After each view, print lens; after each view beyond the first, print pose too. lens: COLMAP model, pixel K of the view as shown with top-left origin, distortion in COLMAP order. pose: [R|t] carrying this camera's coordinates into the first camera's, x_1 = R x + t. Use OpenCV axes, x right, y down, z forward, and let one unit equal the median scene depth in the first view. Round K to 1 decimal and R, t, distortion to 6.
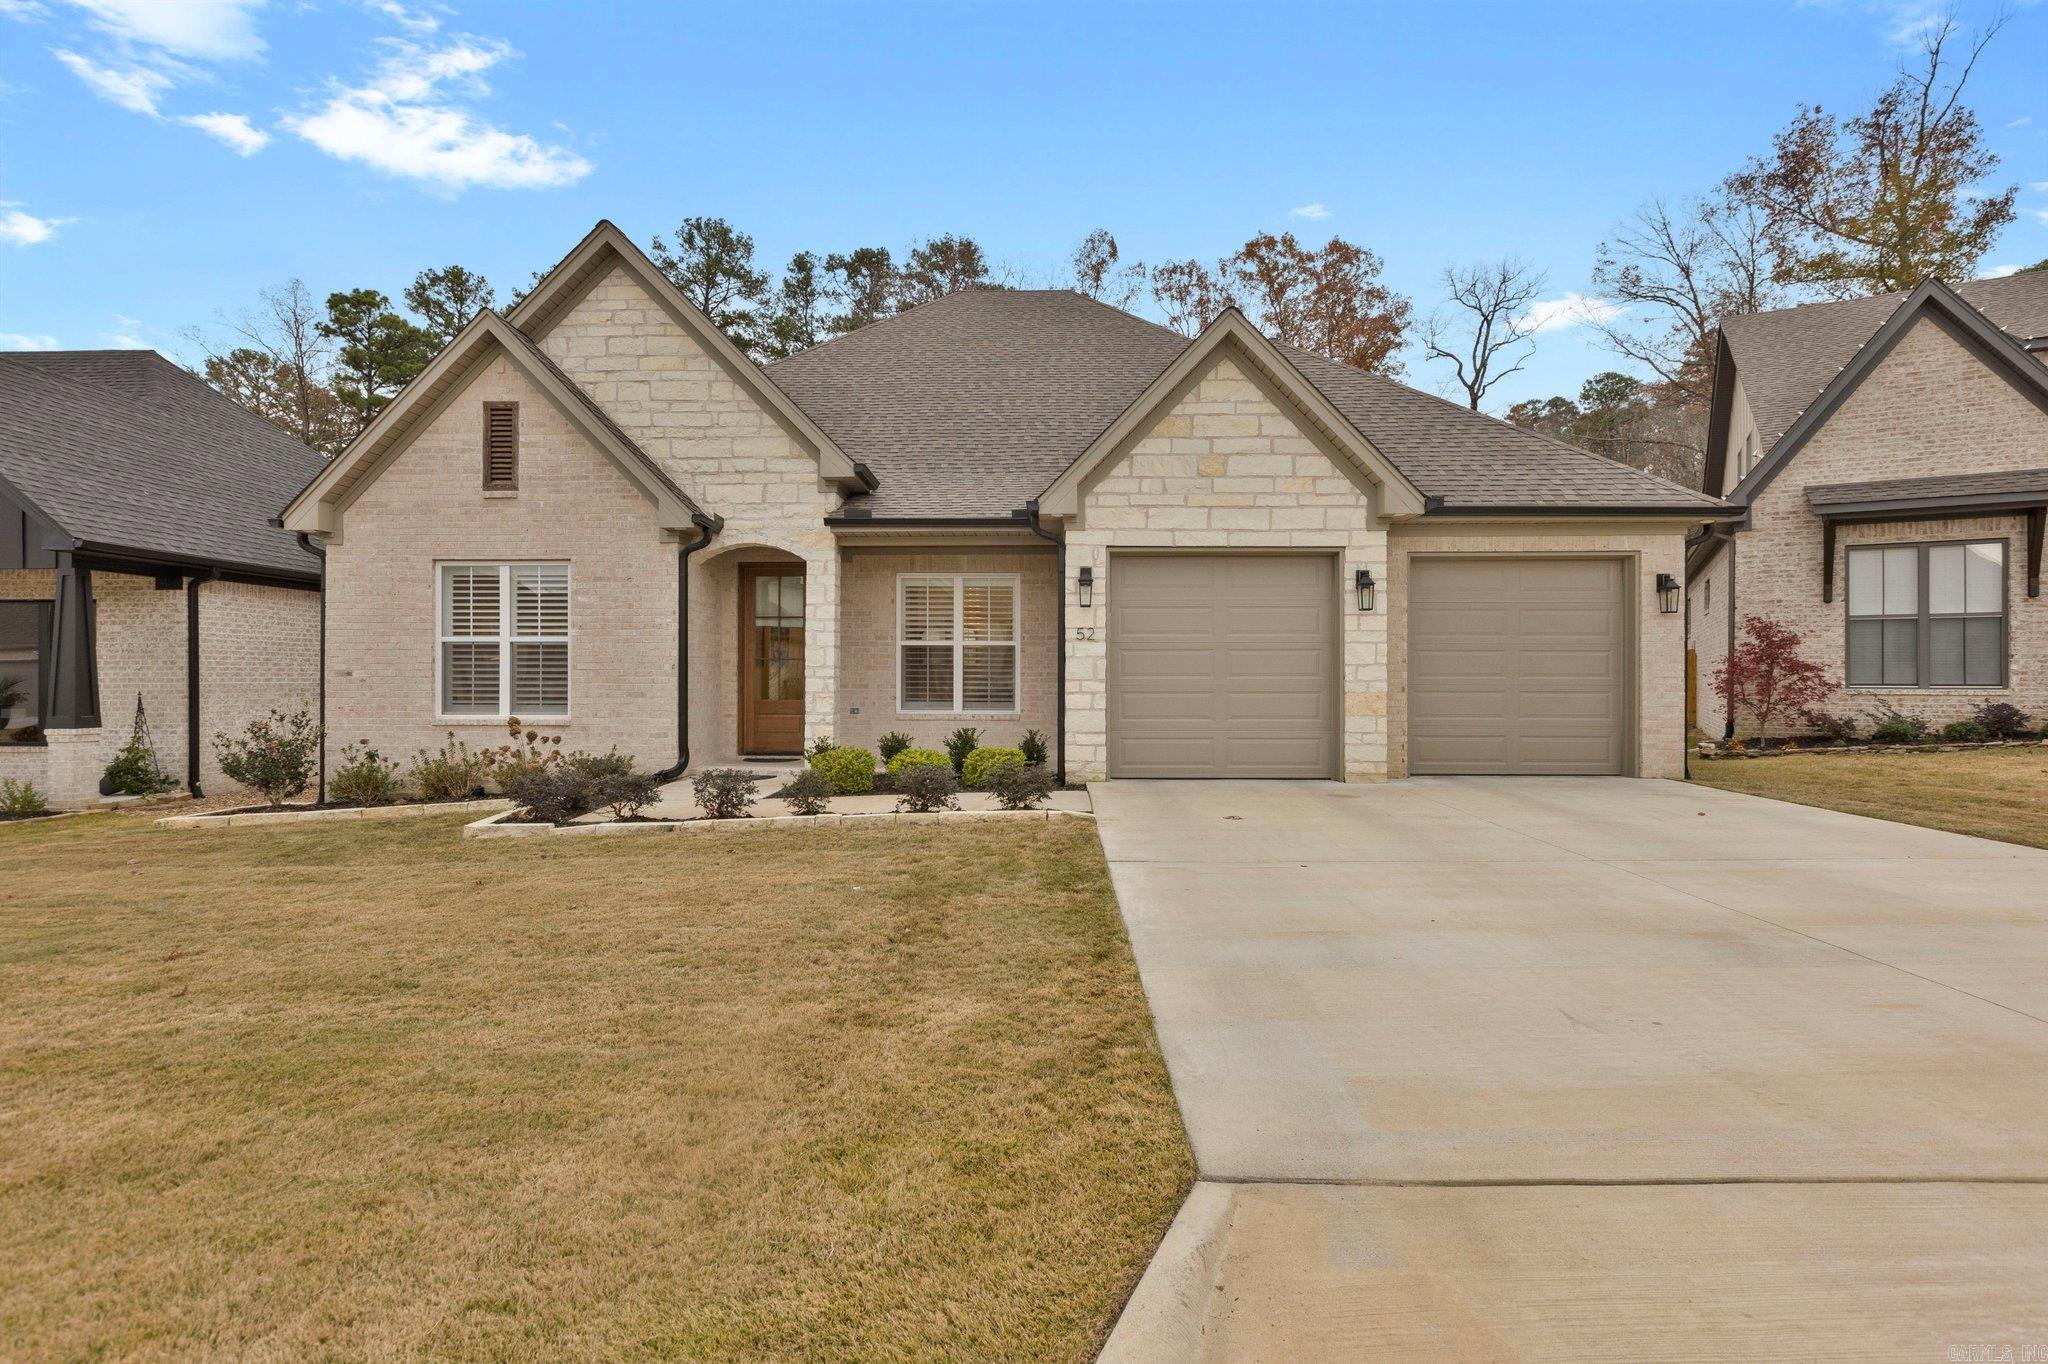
lens RADIAL K [[1040.1, 0, 1026.0], [0, 1040.1, 679.2], [0, 0, 1]] dist [0.003664, 0.001098]
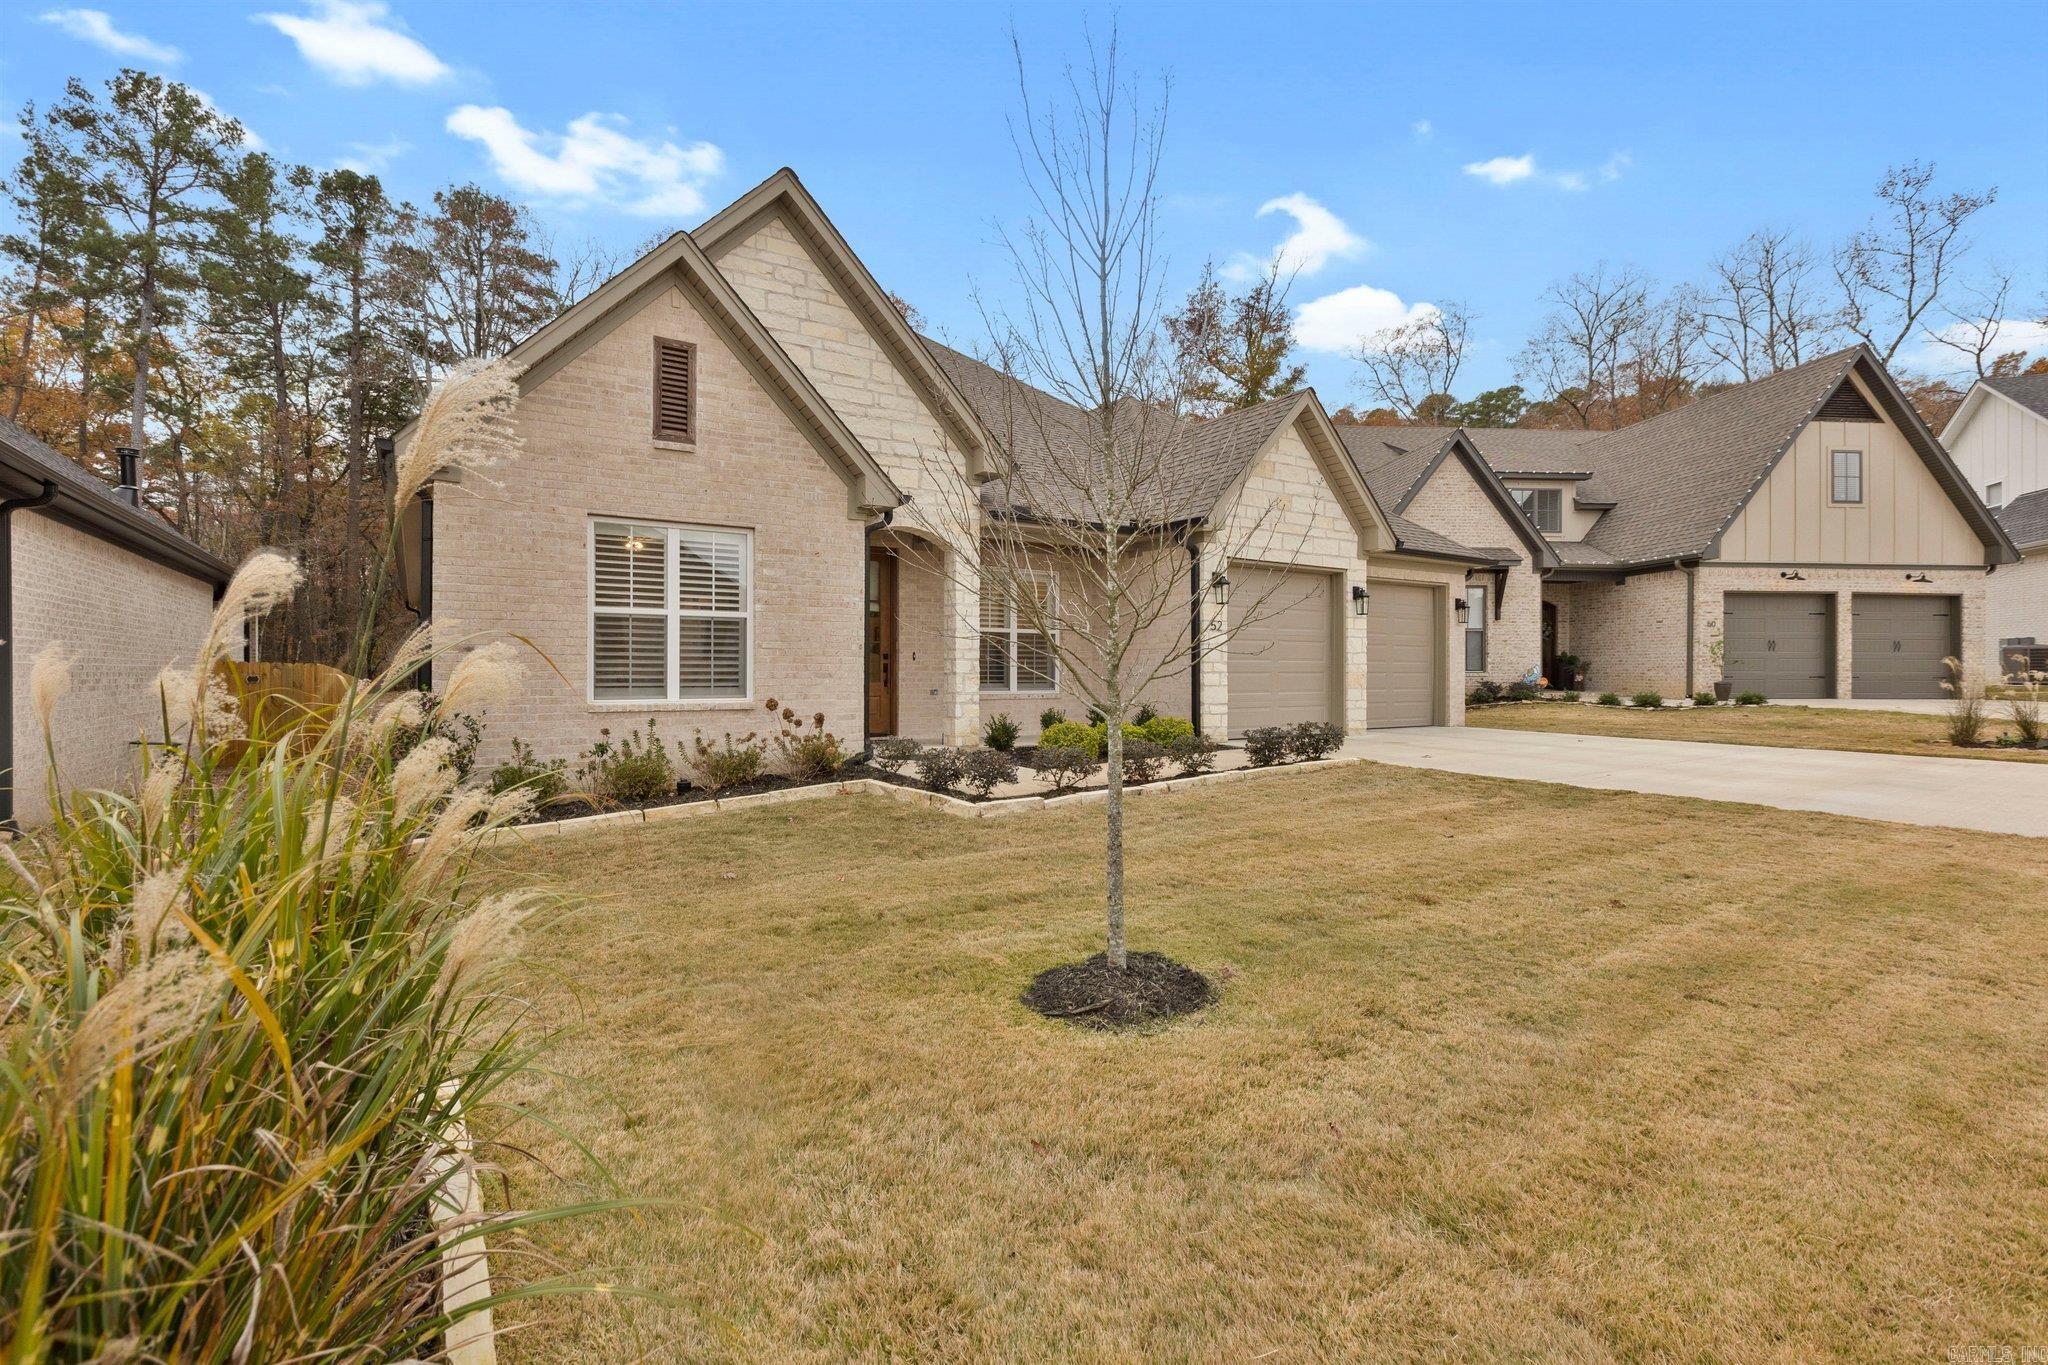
lens RADIAL K [[940.0, 0, 1024.3], [0, 940.0, 677.0], [0, 0, 1]] dist [0.001921, -0.000948]
pose [[0.818859, -0.002413, 0.573989, -0.713060], [-0.000212, 0.999990, 0.004505, 0.012062], [-0.573994, -0.003811, 0.818850, 0.184356]]
